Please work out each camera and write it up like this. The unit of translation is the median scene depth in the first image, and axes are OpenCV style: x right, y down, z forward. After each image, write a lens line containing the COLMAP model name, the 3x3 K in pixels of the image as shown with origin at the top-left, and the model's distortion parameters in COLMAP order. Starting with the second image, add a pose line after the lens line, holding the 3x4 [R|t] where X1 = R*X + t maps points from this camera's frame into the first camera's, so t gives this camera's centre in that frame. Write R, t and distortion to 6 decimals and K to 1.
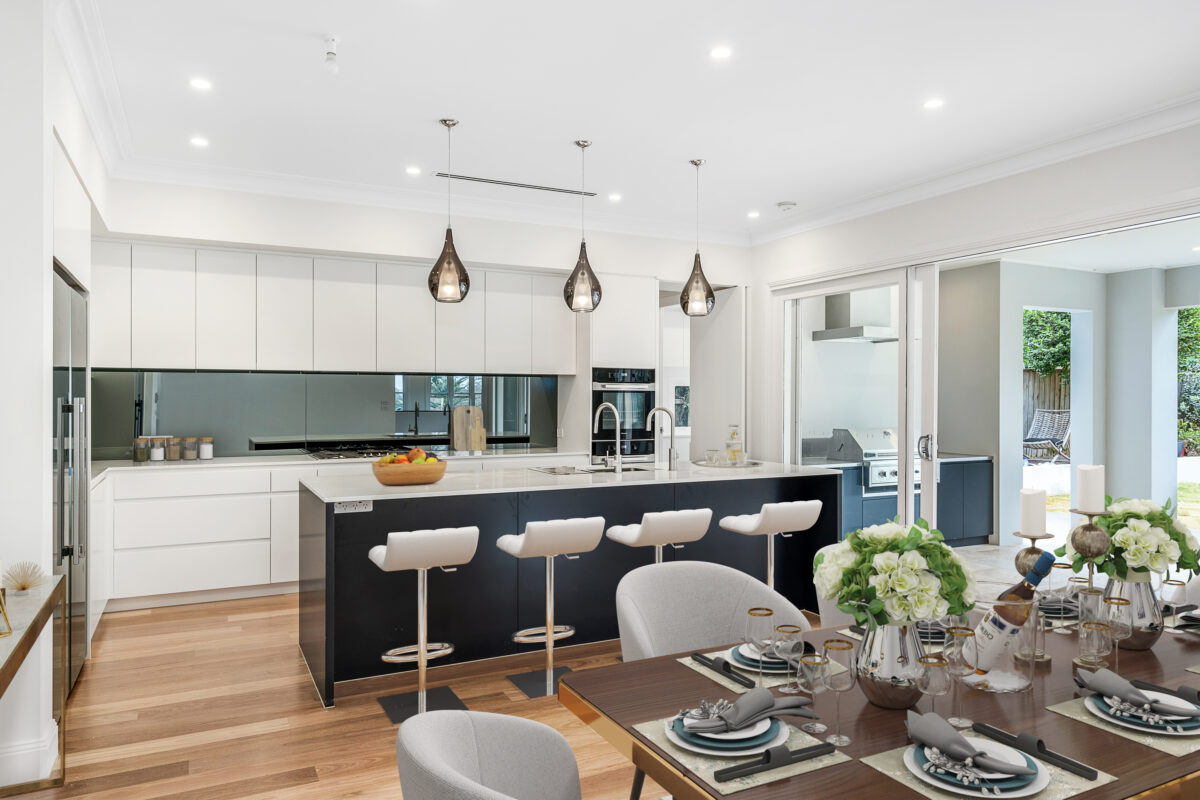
lens RADIAL K [[798.9, 0, 600.0], [0, 798.9, 400.0], [0, 0, 1]] dist [-0.002942, -0.000492]
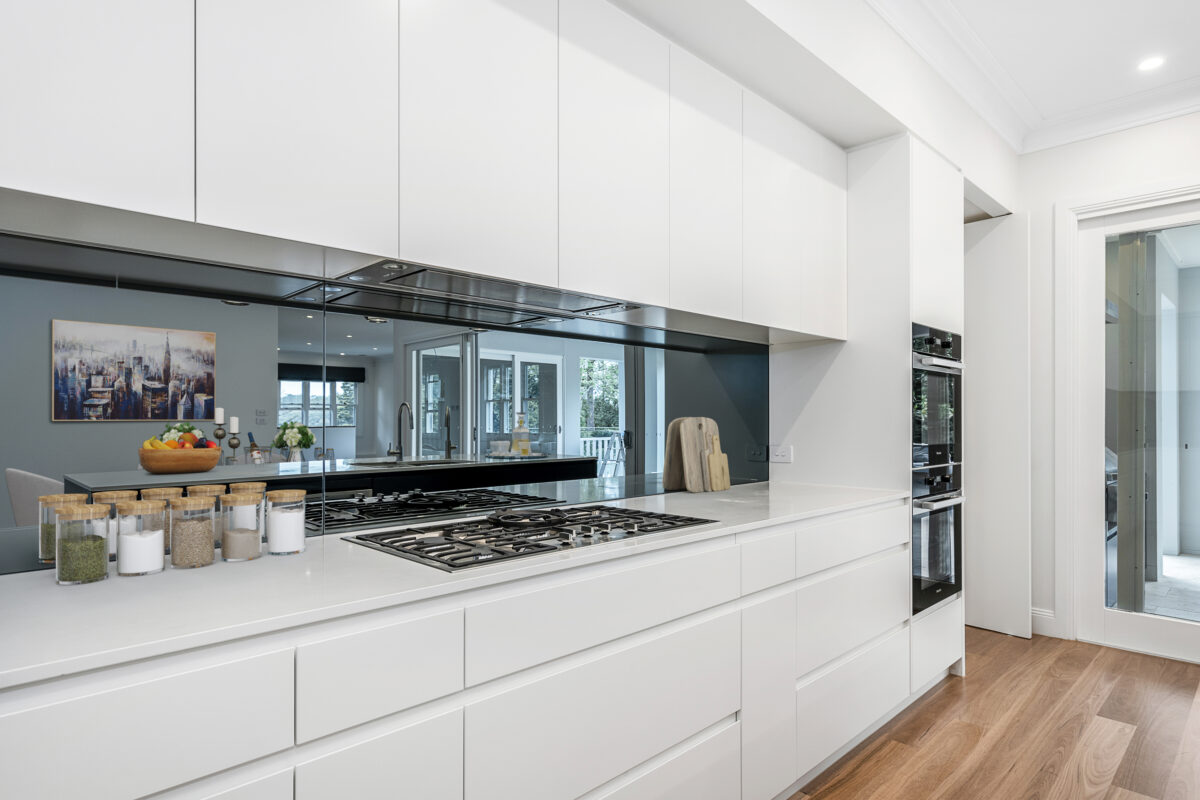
lens RADIAL K [[676.0, 0, 600.0], [0, 676.0, 400.0], [0, 0, 1]] dist [0.003287, 0.000222]
pose [[0.953443, 0.005883, 0.301516, -0.311570], [0.002922, 0.999583, -0.028744, 0.018564], [-0.301559, 0.028287, 0.953028, 0.632031]]
